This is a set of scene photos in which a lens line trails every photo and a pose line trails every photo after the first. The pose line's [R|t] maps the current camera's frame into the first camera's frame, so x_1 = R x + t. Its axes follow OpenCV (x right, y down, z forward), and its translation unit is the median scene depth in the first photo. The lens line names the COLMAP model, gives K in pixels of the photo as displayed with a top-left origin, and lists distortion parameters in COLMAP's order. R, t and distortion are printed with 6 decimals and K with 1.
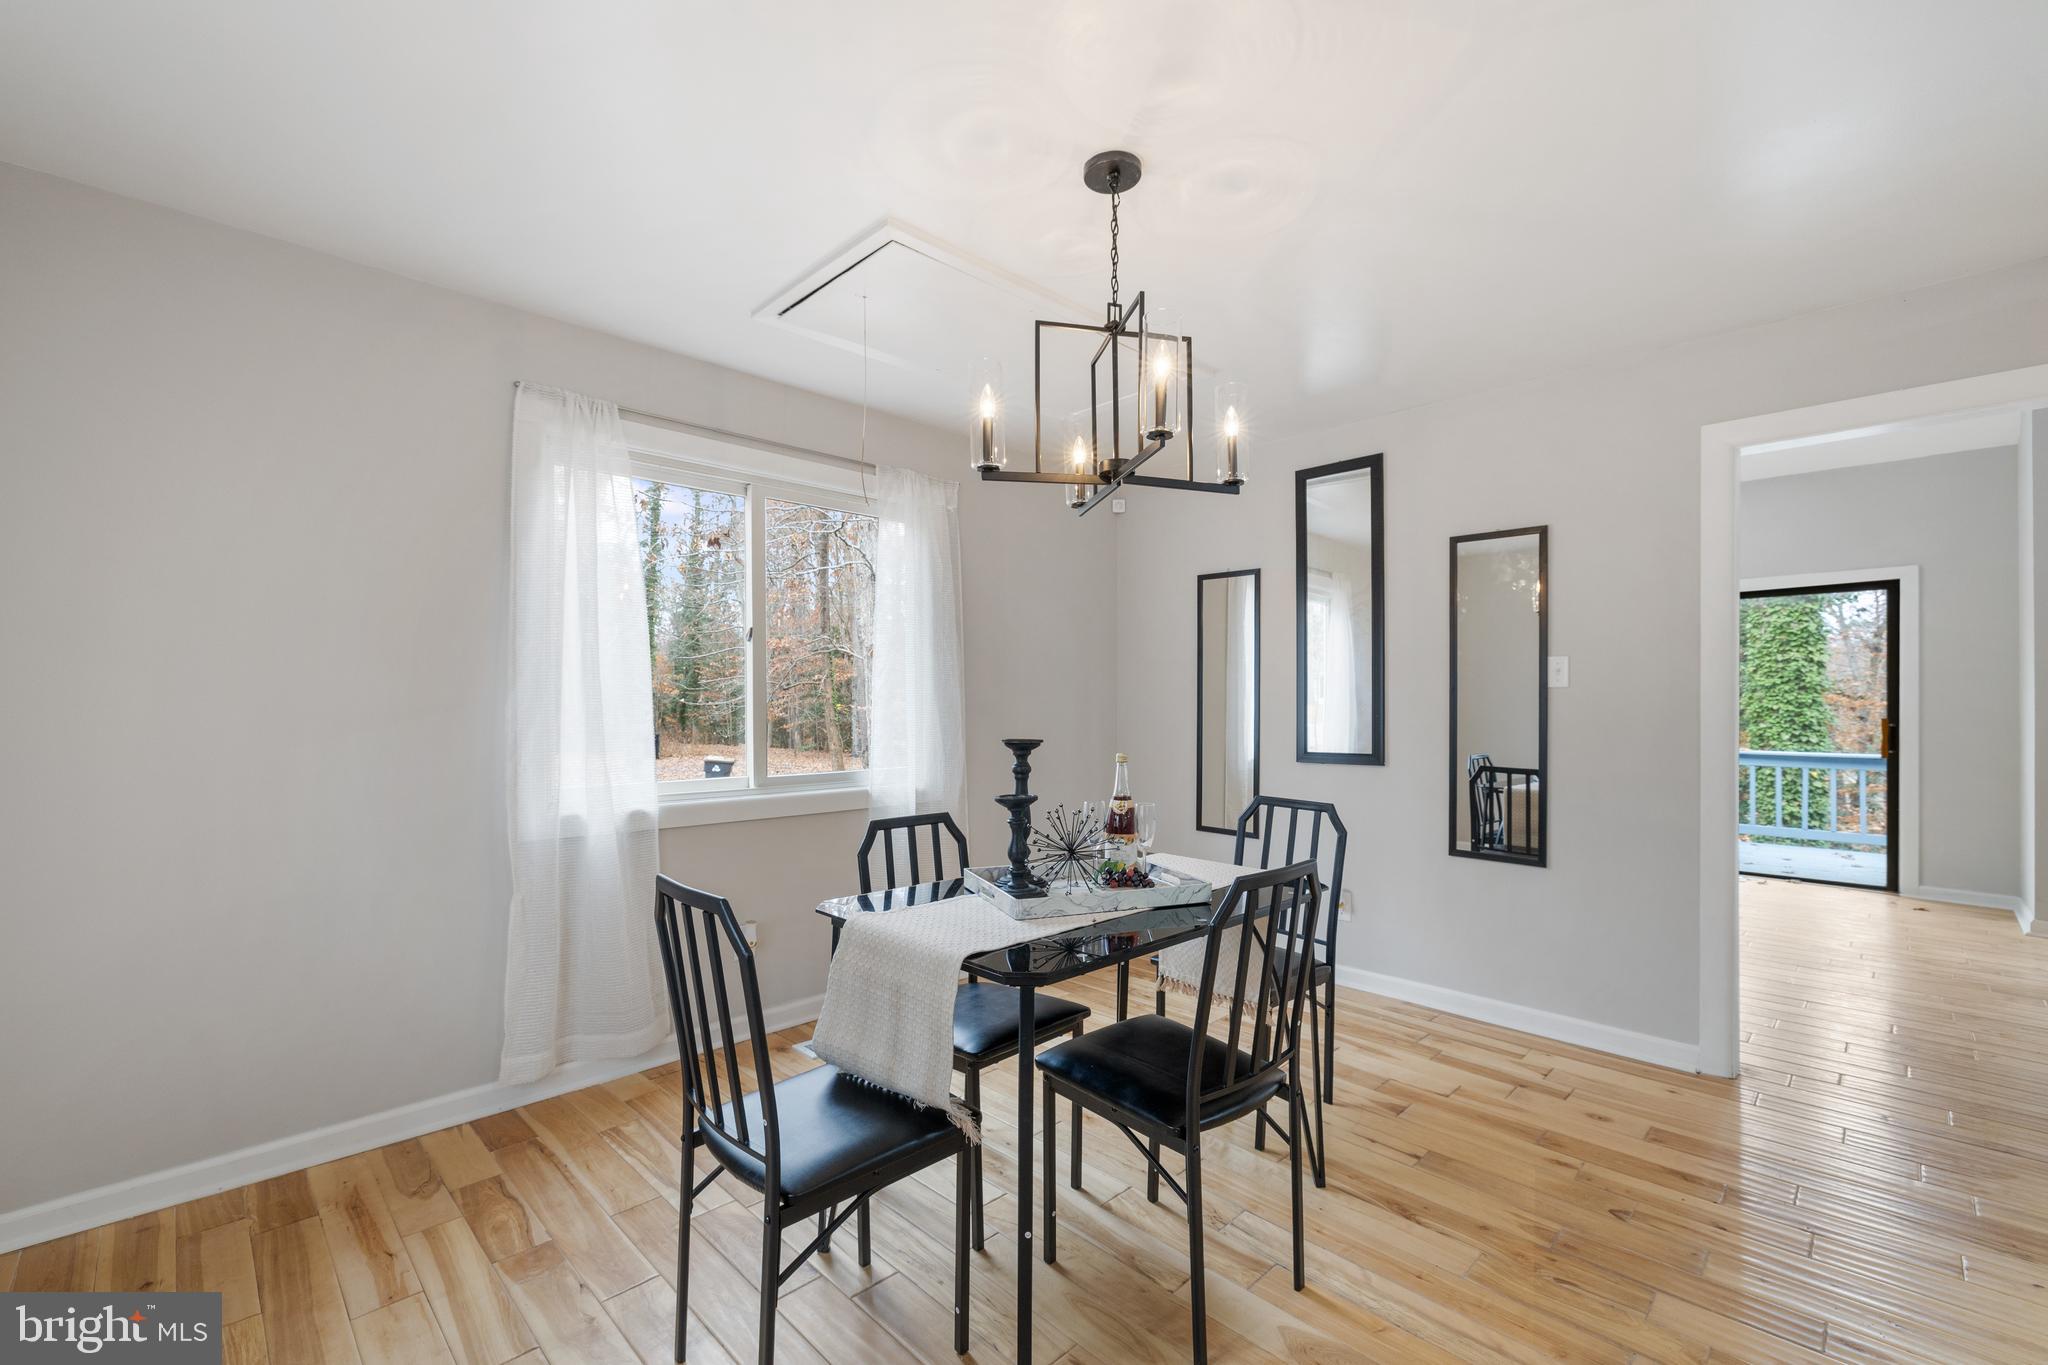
lens RADIAL K [[861.9, 0, 1013.0], [0, 861.9, 697.0], [0, 0, 1]] dist [0.000585, 0.000996]
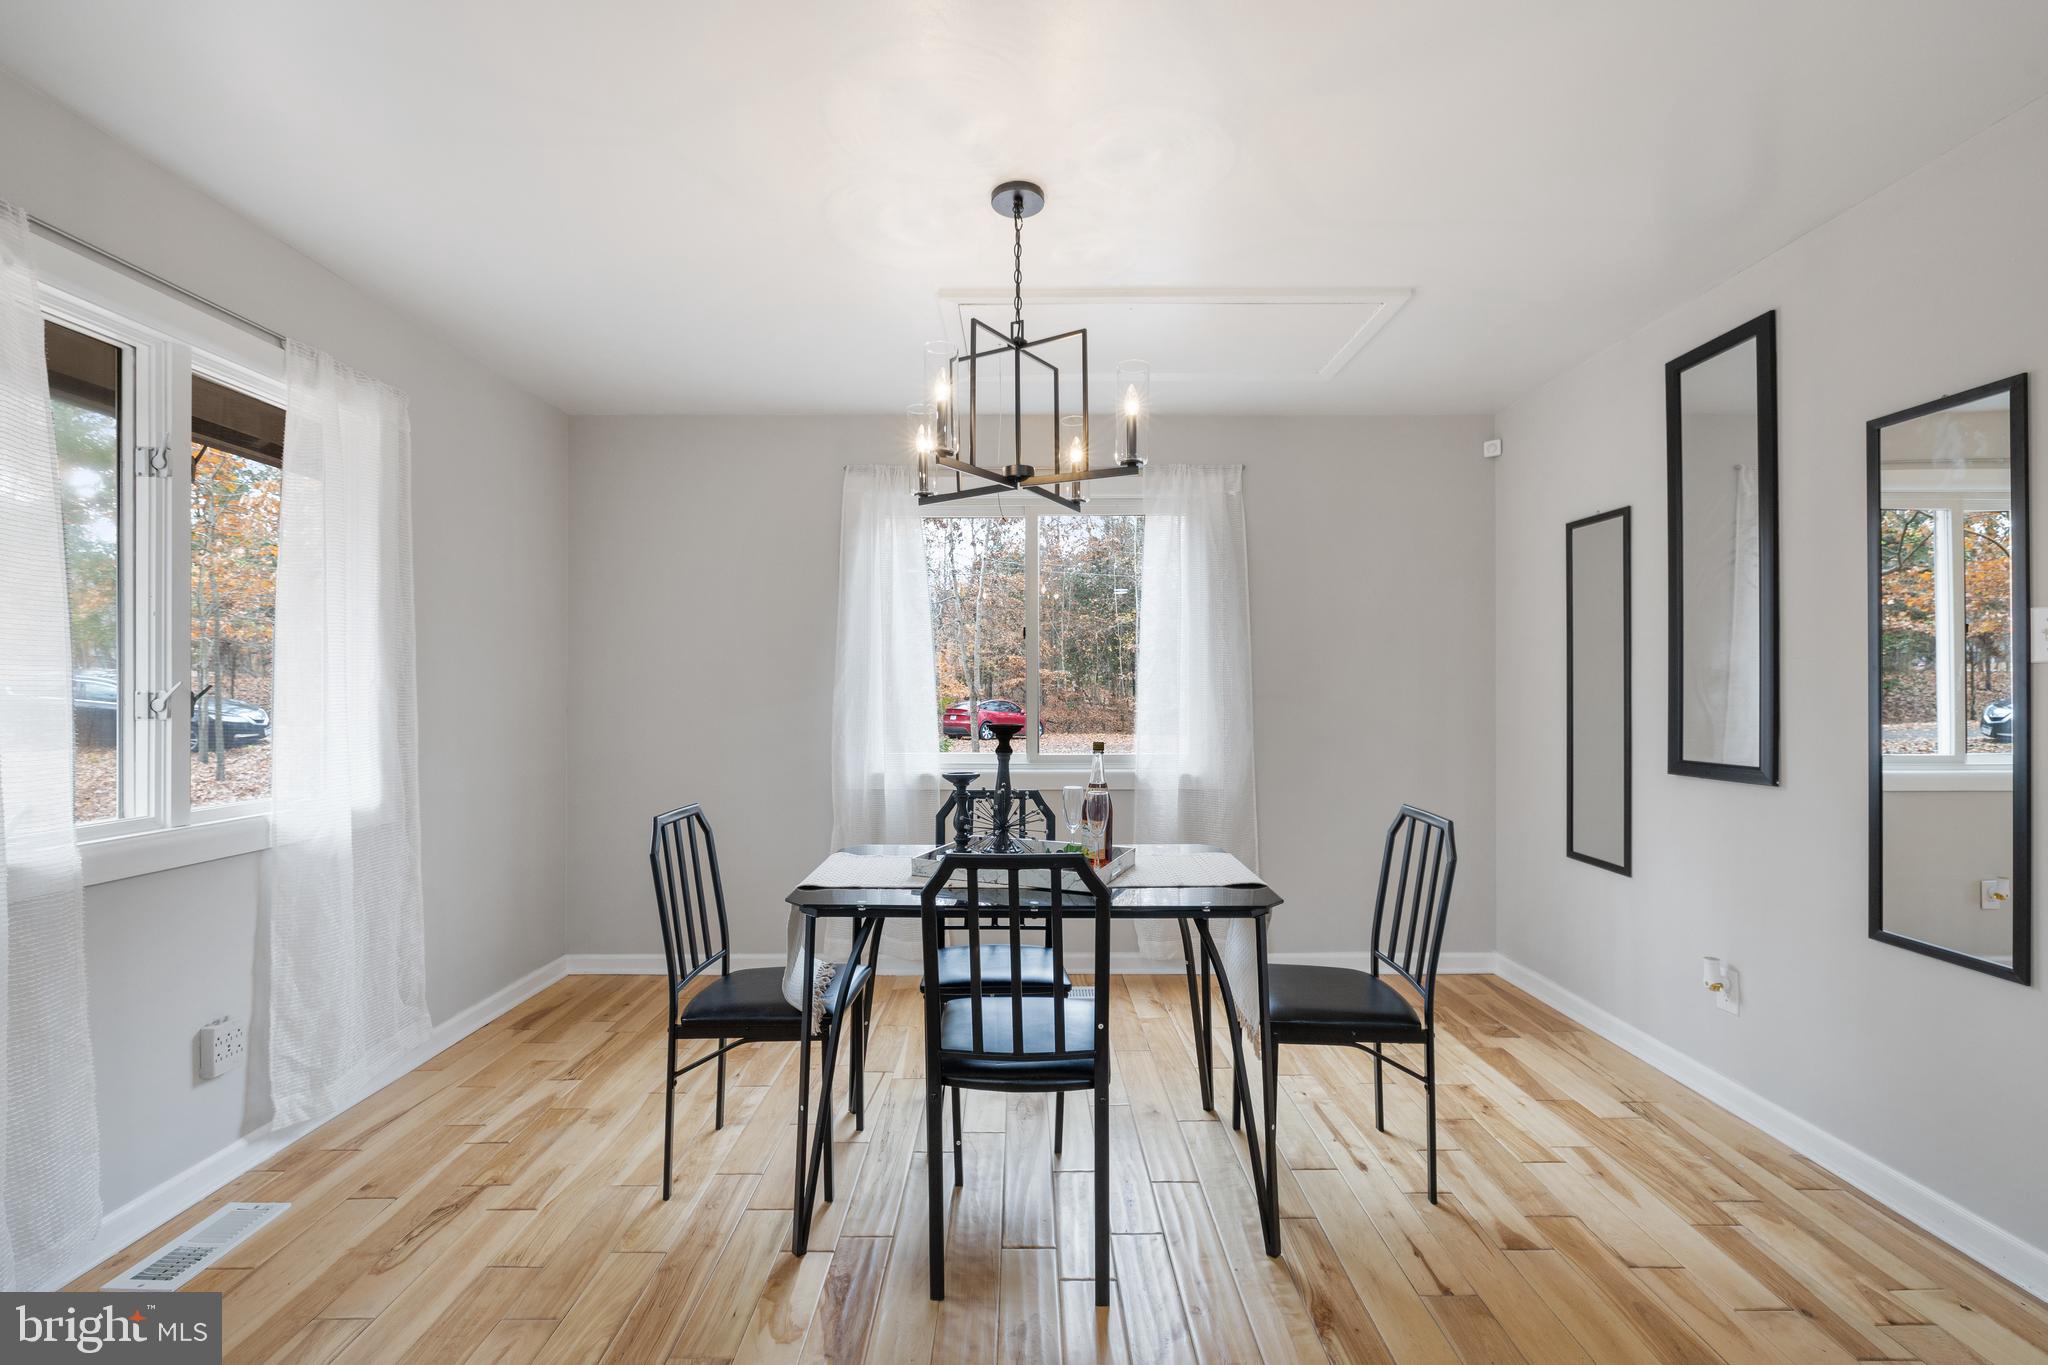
lens RADIAL K [[861.9, 0, 1008.1], [0, 861.9, 686.2], [0, 0, 1]] dist [0.000585, 0.000996]
pose [[0.711600, -0.005144, -0.702566, 0.620539], [0.007822, 0.999969, 0.000601, -0.001853], [0.702541, -0.005923, 0.711619, 0.163557]]
